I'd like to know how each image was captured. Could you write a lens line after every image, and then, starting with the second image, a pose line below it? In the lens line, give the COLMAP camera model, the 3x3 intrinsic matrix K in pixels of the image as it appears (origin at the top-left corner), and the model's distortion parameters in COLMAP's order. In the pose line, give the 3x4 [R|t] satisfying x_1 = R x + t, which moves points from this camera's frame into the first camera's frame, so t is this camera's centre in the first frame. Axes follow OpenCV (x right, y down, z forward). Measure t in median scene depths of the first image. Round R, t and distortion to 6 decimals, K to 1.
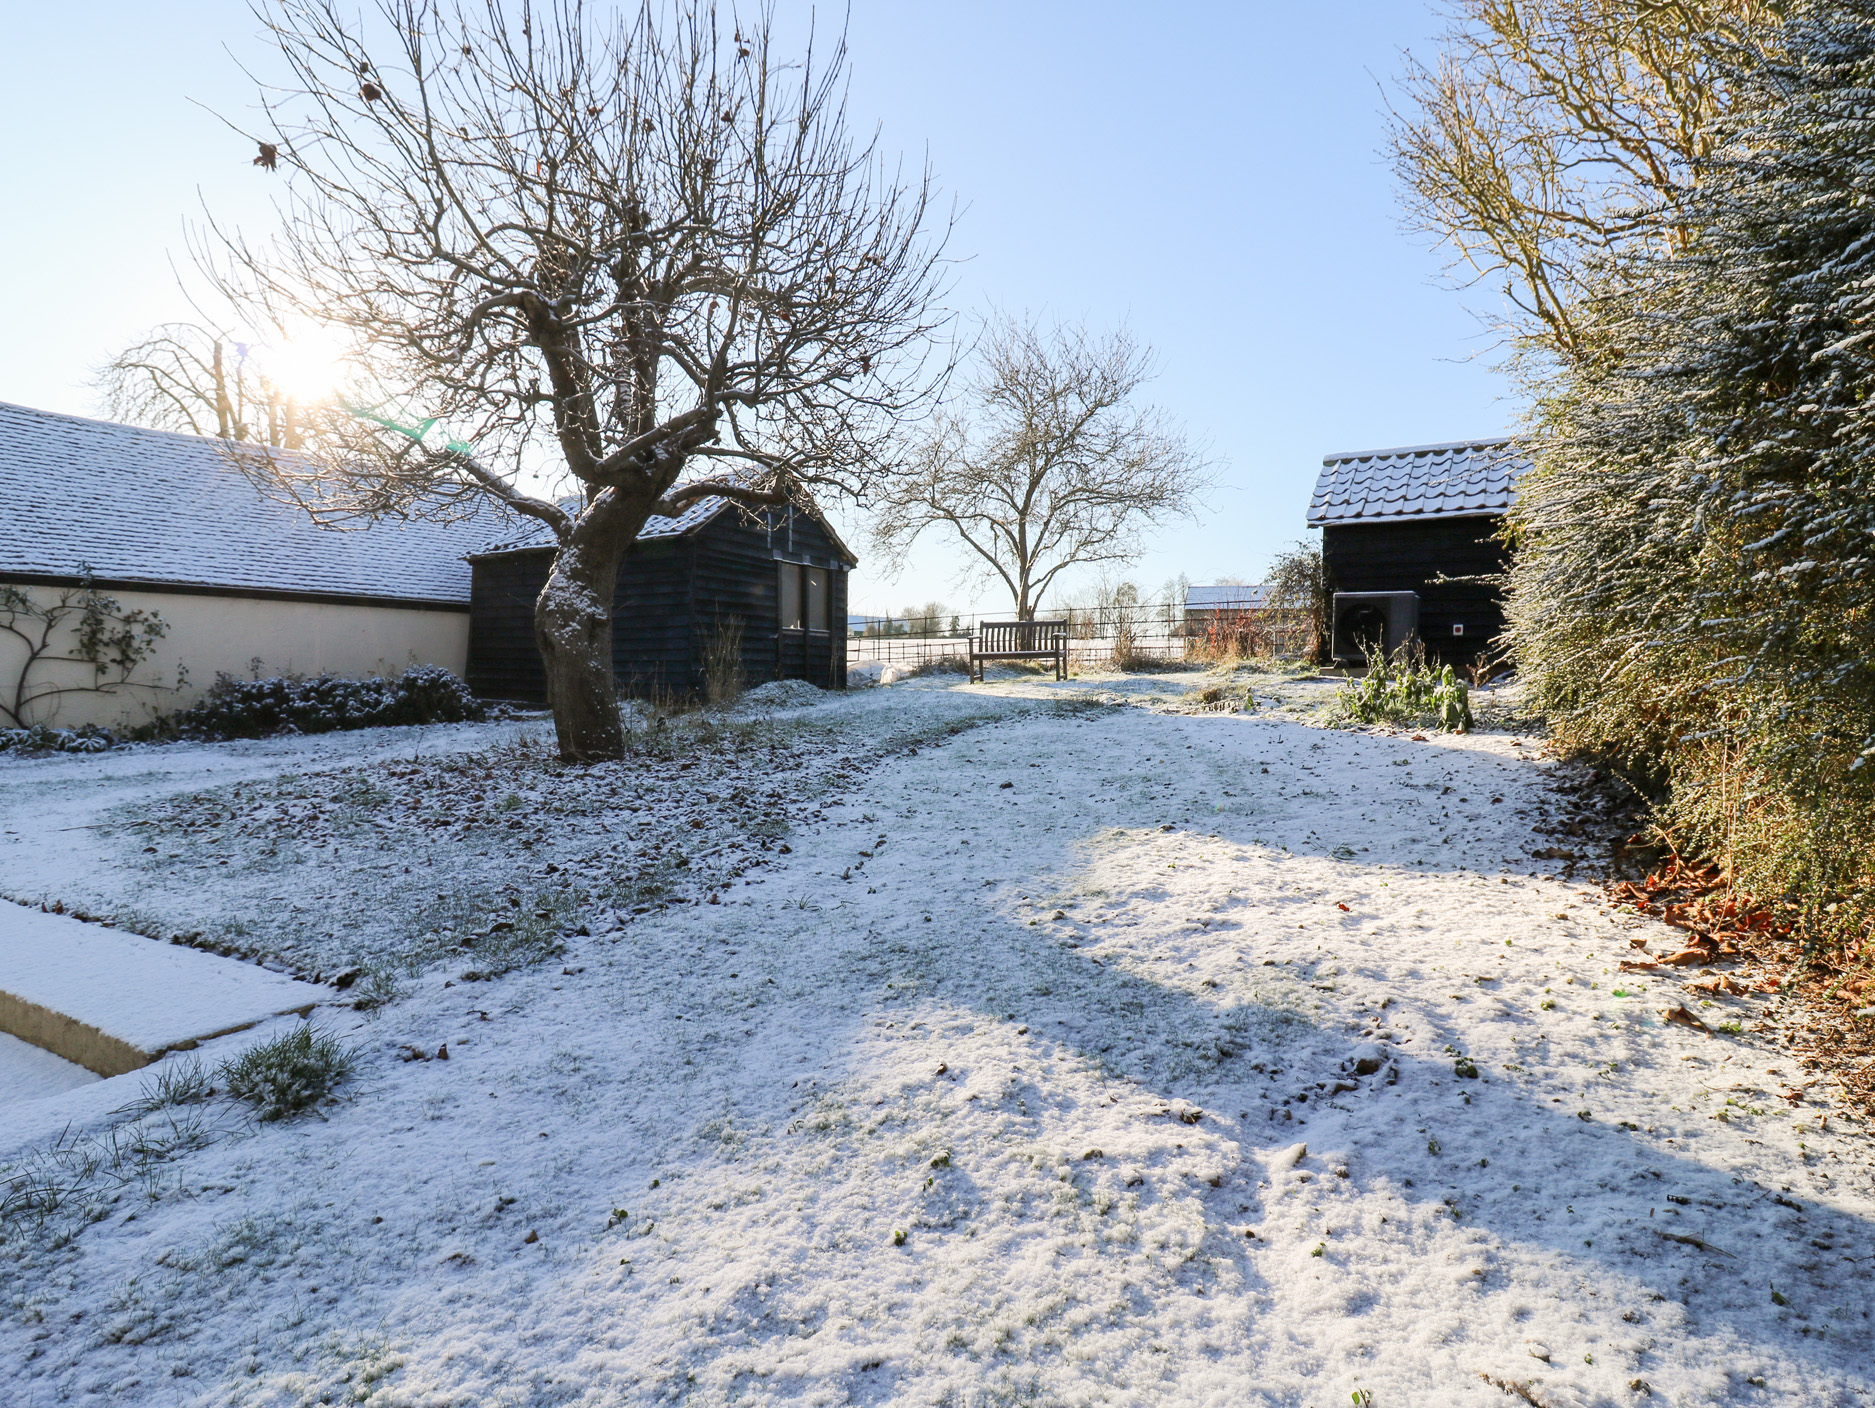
lens RADIAL K [[976.3, 0, 937.7], [0, 976.3, 697.4], [0, 0, 1]] dist [0.000235, -0.001449]
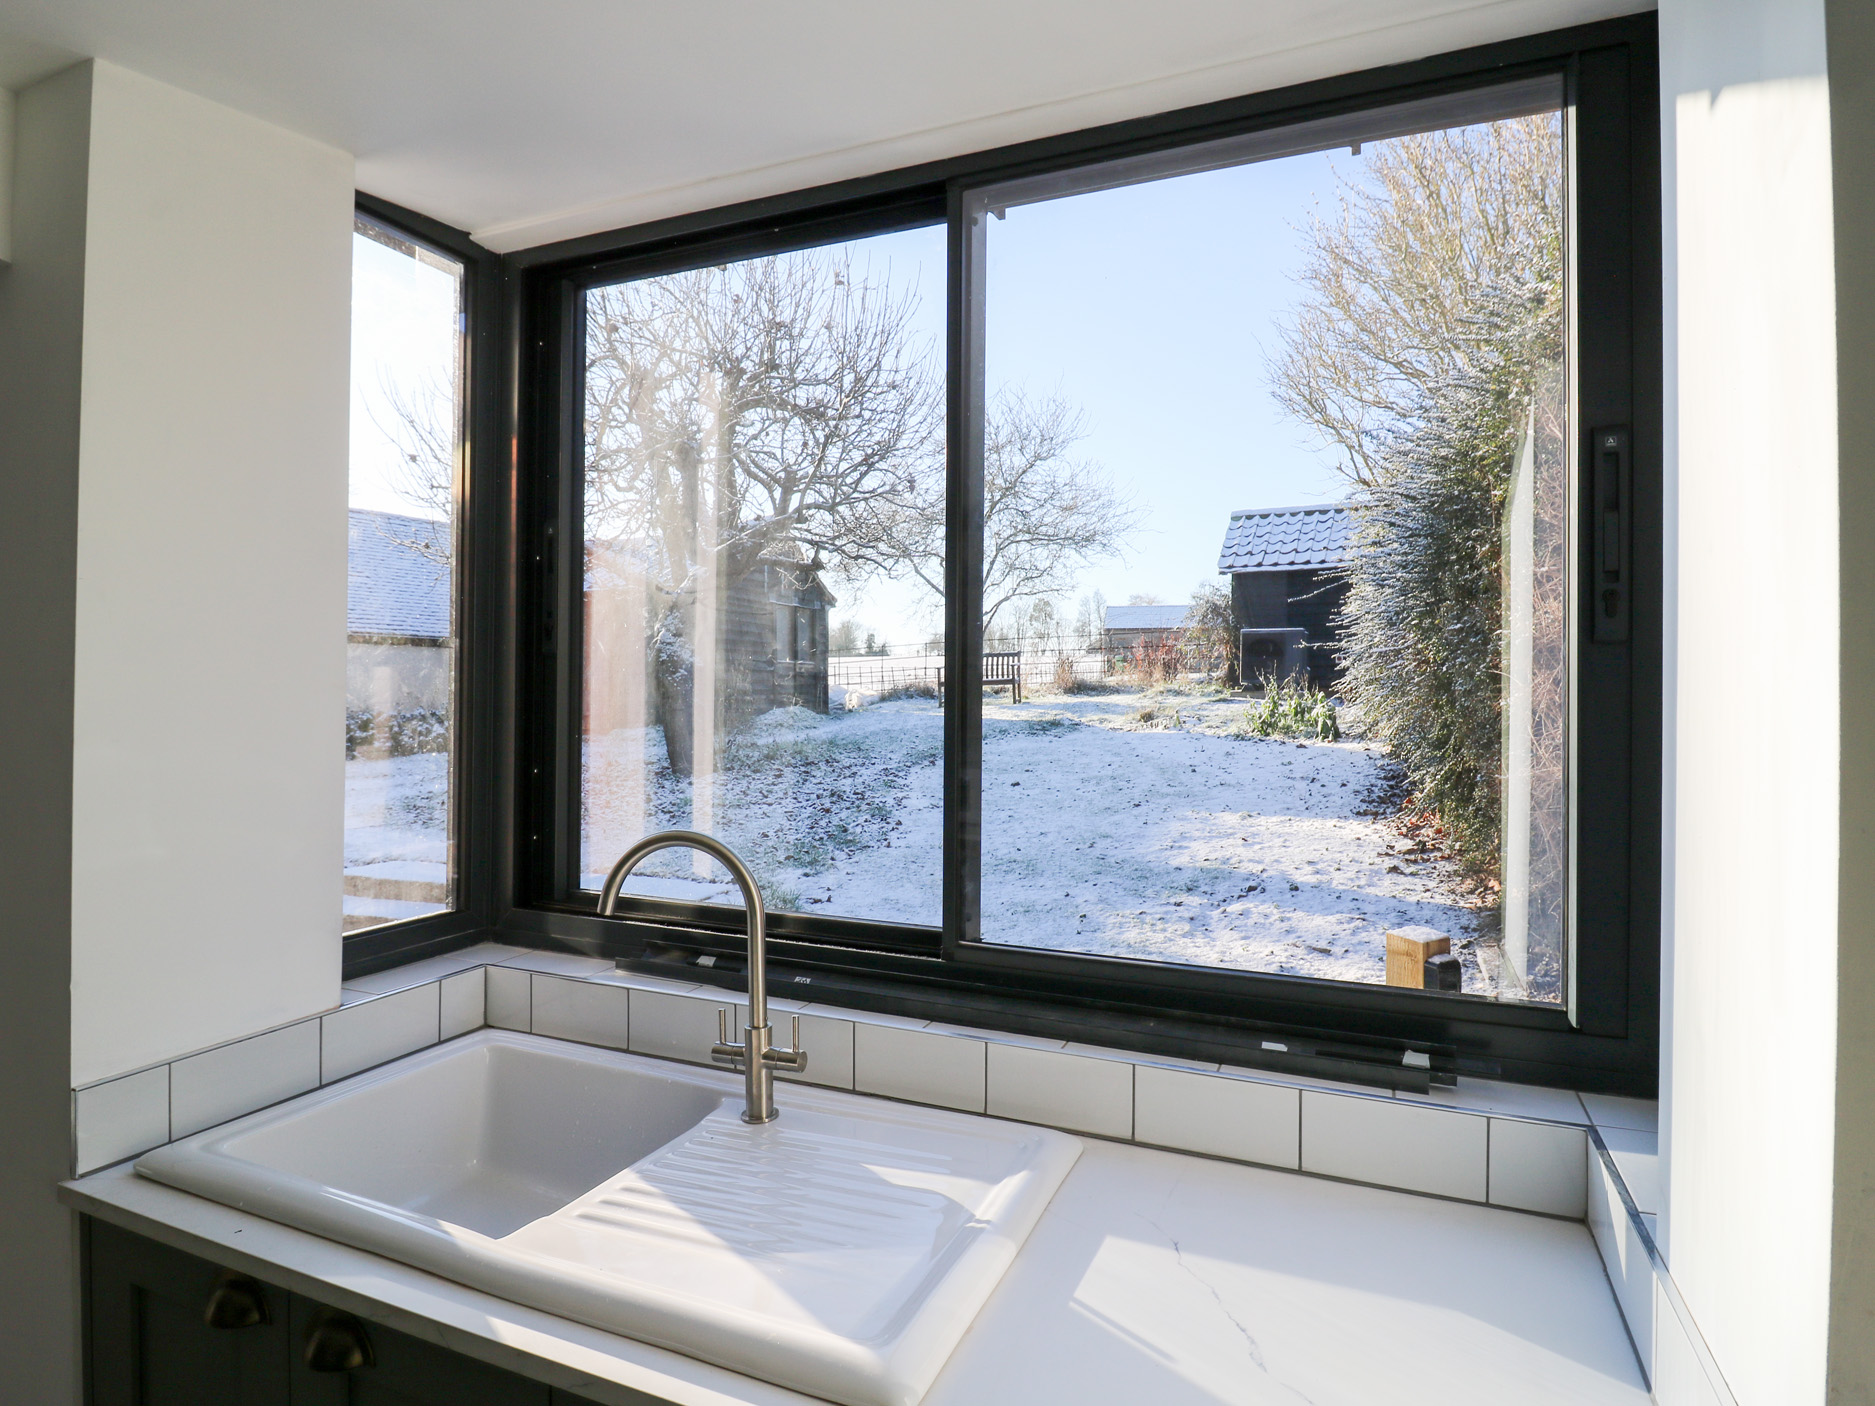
lens RADIAL K [[976.3, 0, 937.9], [0, 976.3, 716.5], [0, 0, 1]] dist [0.000235, -0.001449]
pose [[0.996600, -0.014583, 0.081097, -0.073757], [0.014491, 0.999894, 0.001721, -0.005442], [-0.081113, -0.000540, 0.996705, -0.190244]]
